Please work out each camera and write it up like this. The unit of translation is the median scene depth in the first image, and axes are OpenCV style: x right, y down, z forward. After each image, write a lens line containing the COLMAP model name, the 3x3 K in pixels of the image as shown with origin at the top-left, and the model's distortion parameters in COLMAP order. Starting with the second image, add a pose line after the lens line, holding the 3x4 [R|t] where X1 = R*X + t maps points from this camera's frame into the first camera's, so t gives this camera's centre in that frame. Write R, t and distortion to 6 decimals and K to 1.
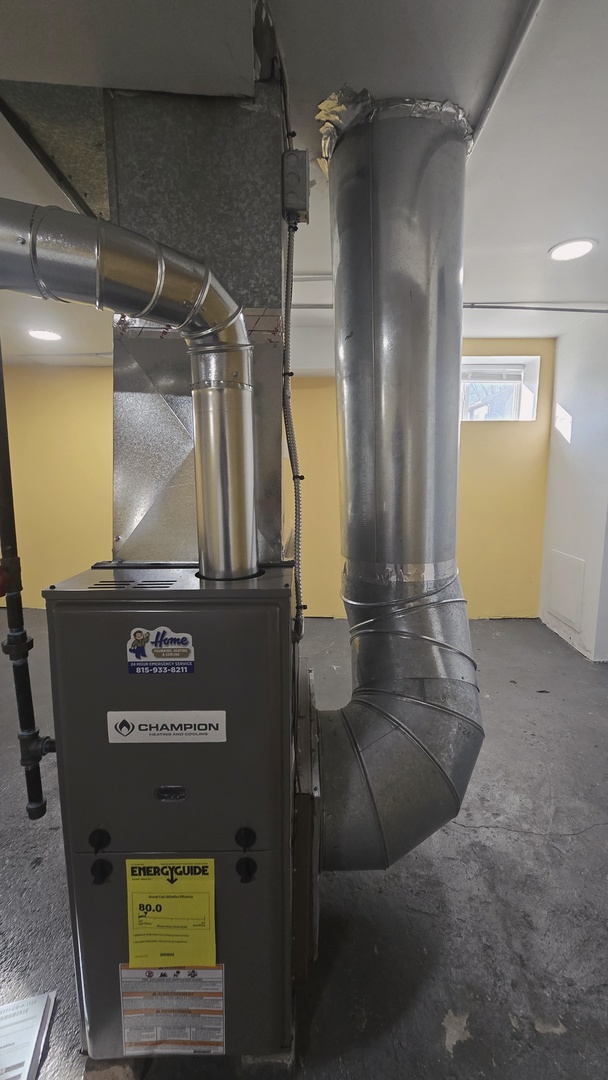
lens RADIAL K [[440.6, 0, 299.8], [0, 440.6, 530.3], [0, 0, 1]] dist [-0.009288, 0.000598]
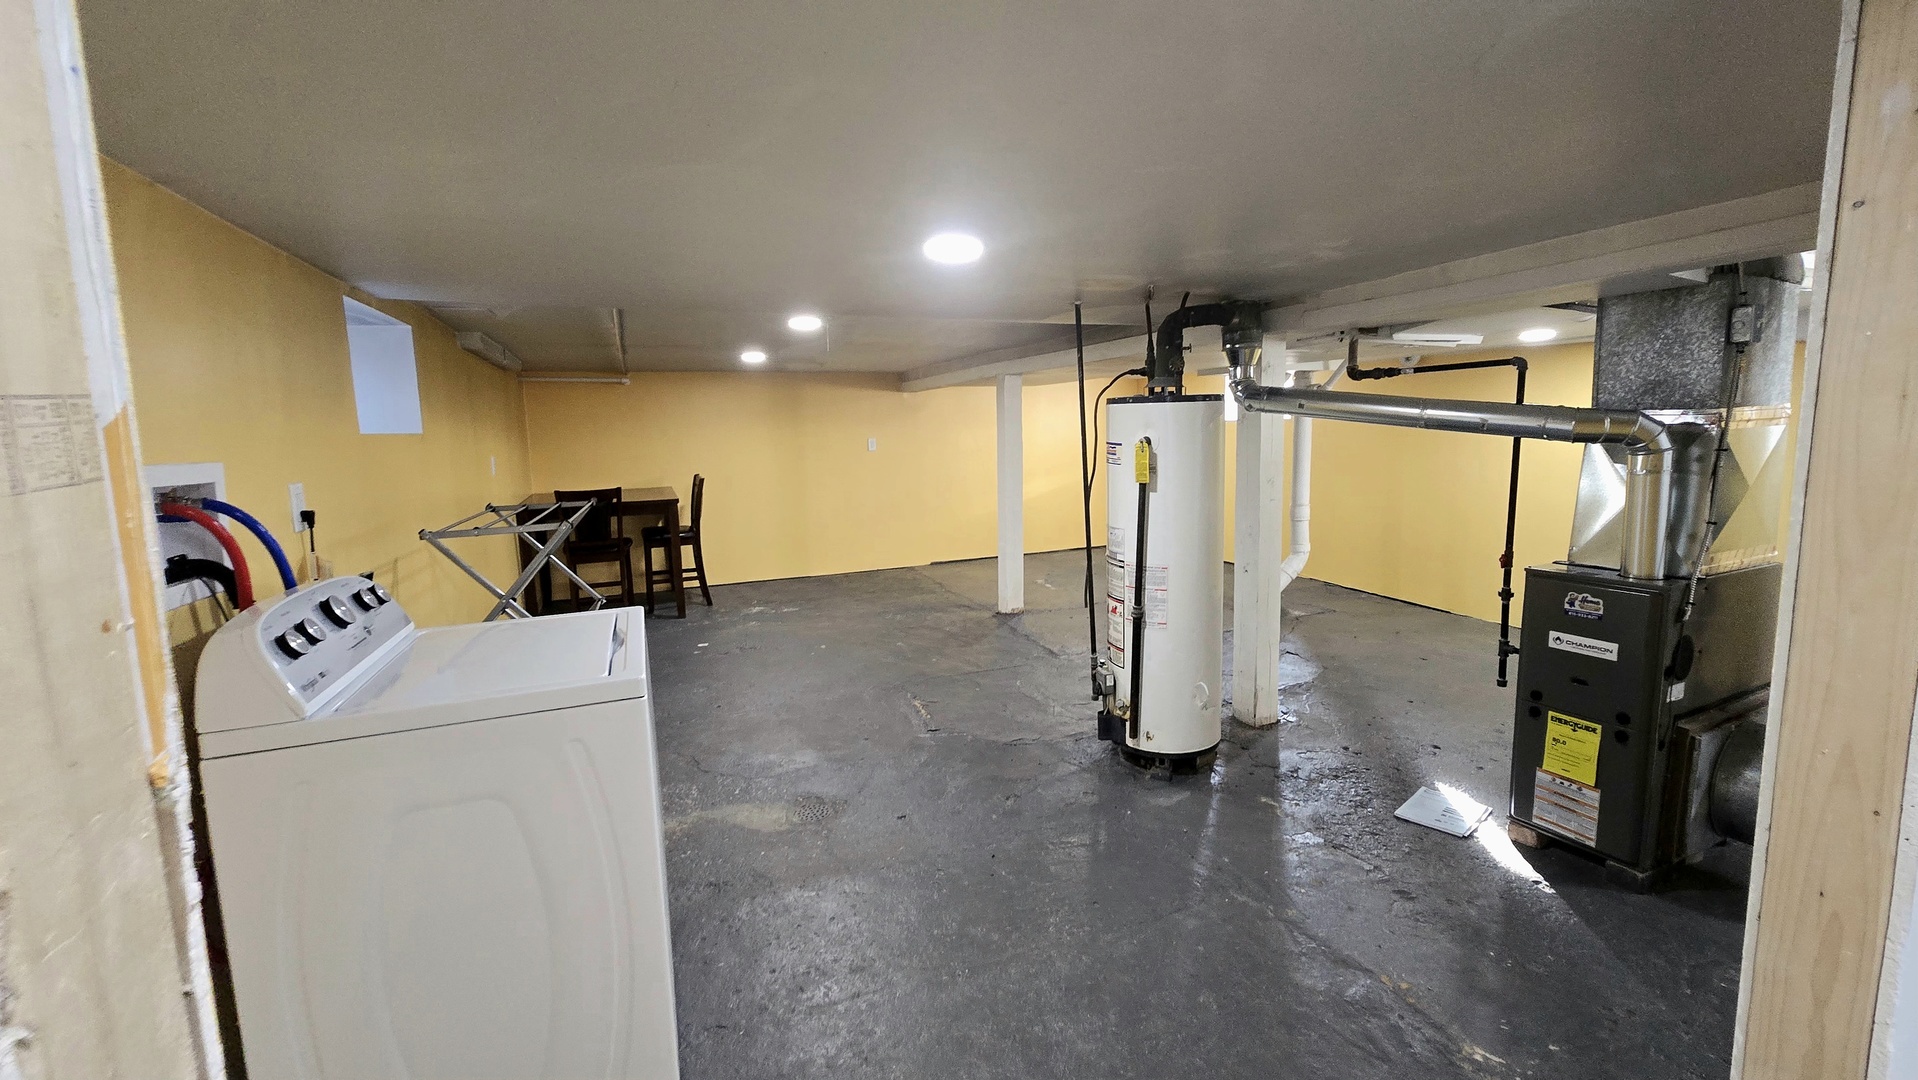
lens RADIAL K [[782.5, 0, 947.8], [0, 782.5, 524.8], [0, 0, 1]] dist [-0.009288, 0.000598]
pose [[0.412639, 0.101323, -0.905242, 1.545737], [-0.092068, 0.993344, 0.069217, -0.066589], [0.906230, 0.054782, 0.419221, -2.917704]]
